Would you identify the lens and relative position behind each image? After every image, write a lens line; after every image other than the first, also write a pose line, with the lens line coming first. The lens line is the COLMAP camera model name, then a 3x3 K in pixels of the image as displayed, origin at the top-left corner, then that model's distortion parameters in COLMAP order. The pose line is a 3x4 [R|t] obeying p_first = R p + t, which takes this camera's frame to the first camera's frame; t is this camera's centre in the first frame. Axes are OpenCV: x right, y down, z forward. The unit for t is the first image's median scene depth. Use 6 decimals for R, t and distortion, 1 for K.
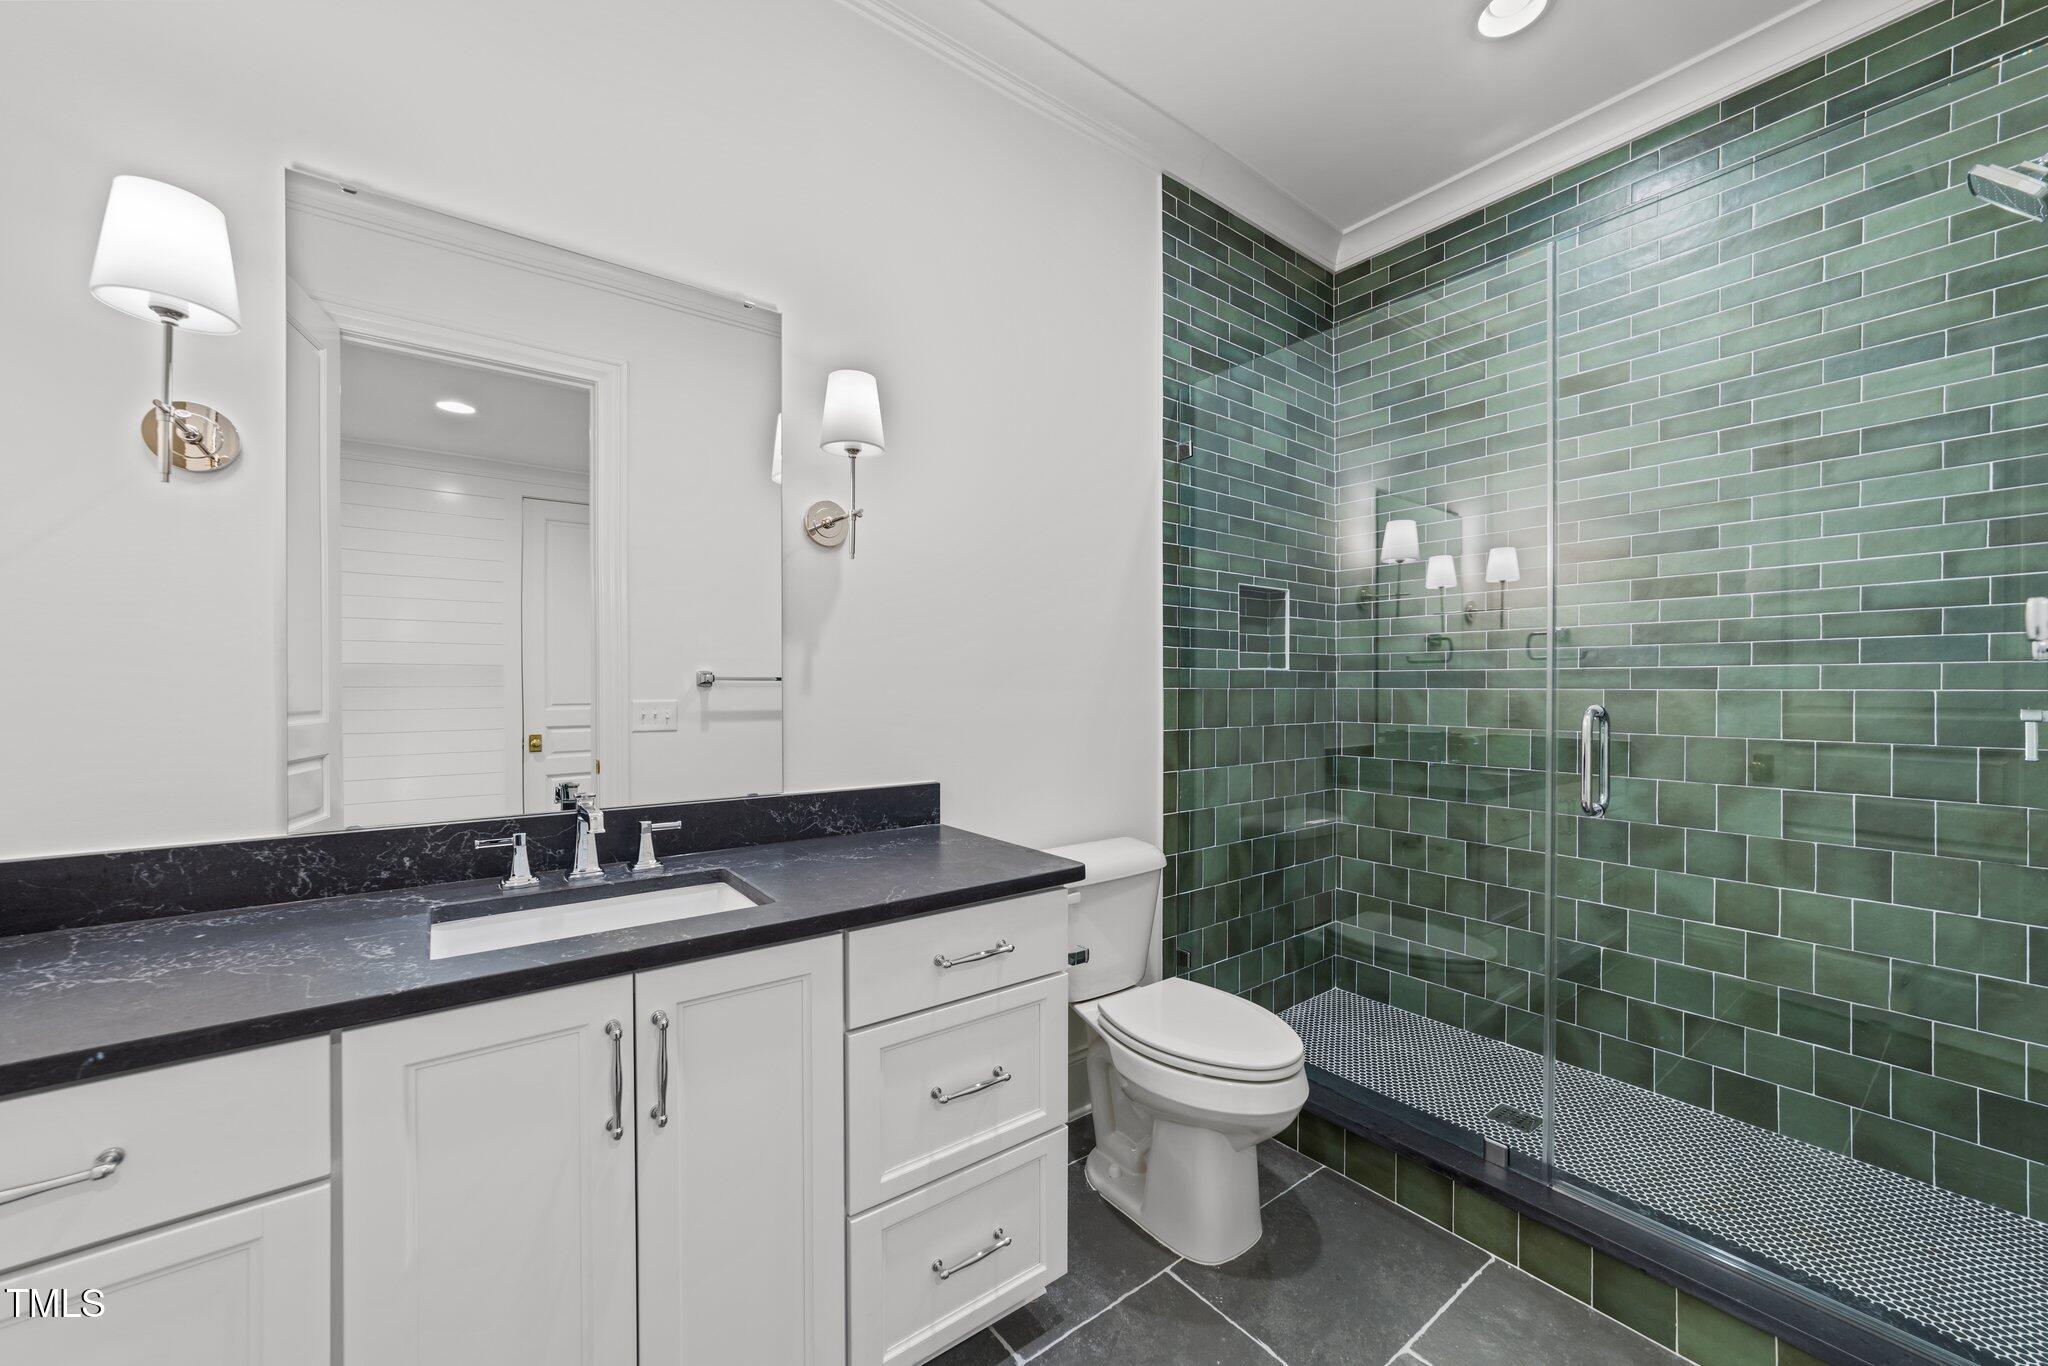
lens RADIAL K [[778.0, 0, 1029.6], [0, 778.0, 686.1], [0, 0, 1]] dist [-0.002235, -0.000193]
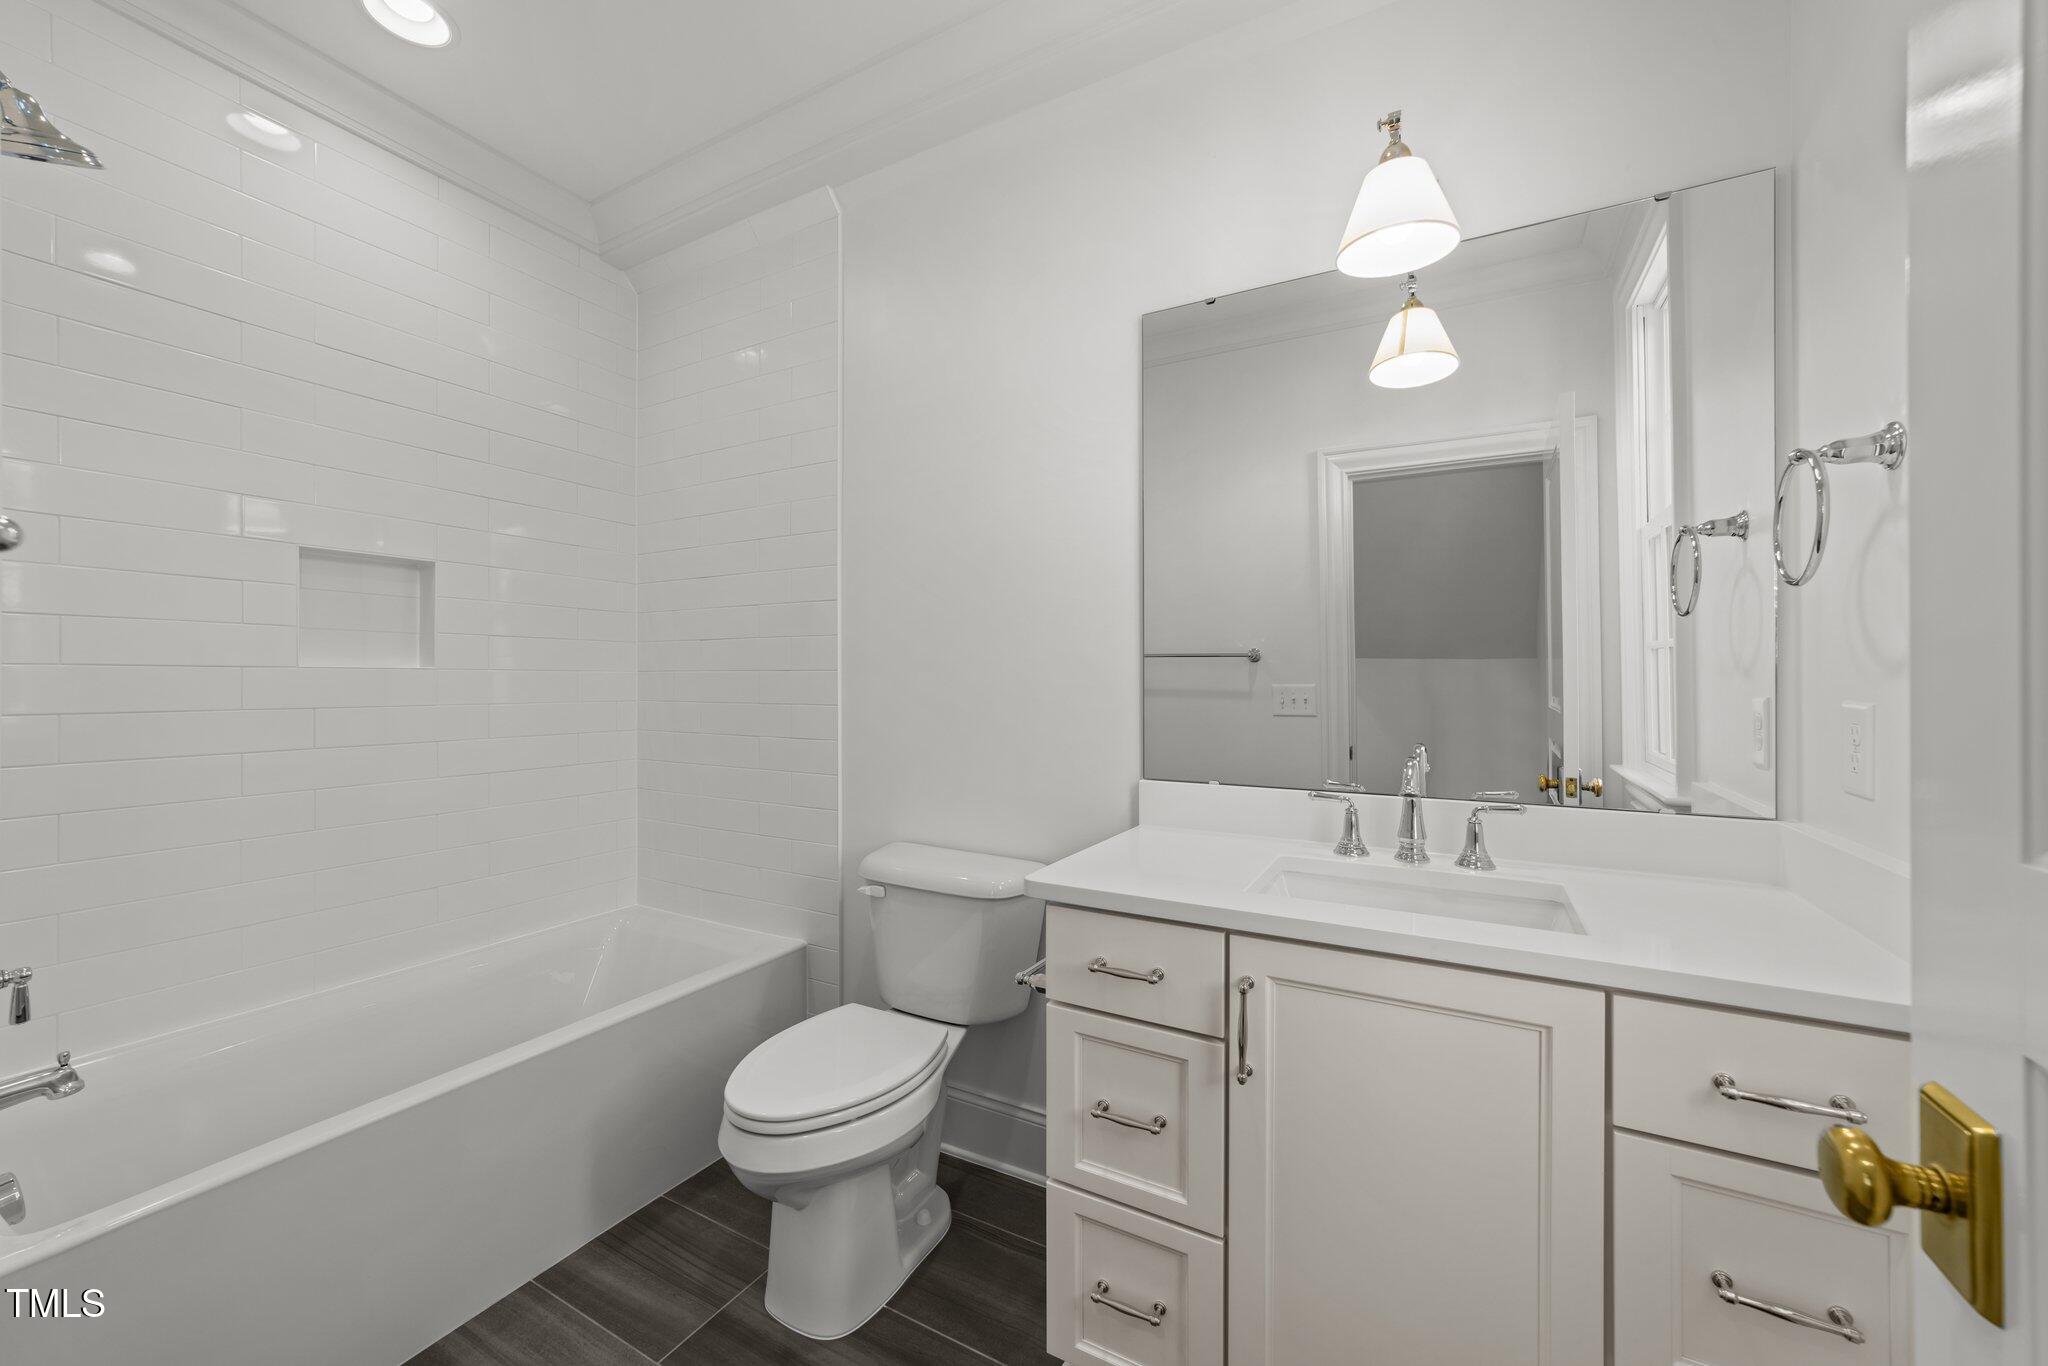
lens RADIAL K [[778.0, 0, 1022.3], [0, 778.0, 680.4], [0, 0, 1]] dist [-0.002235, -0.000193]
pose [[0.415080, 0.007254, -0.909756, 0.300459], [0.000790, 0.999965, 0.008334, 0.002950], [0.909785, -0.004178, 0.415059, 0.231661]]
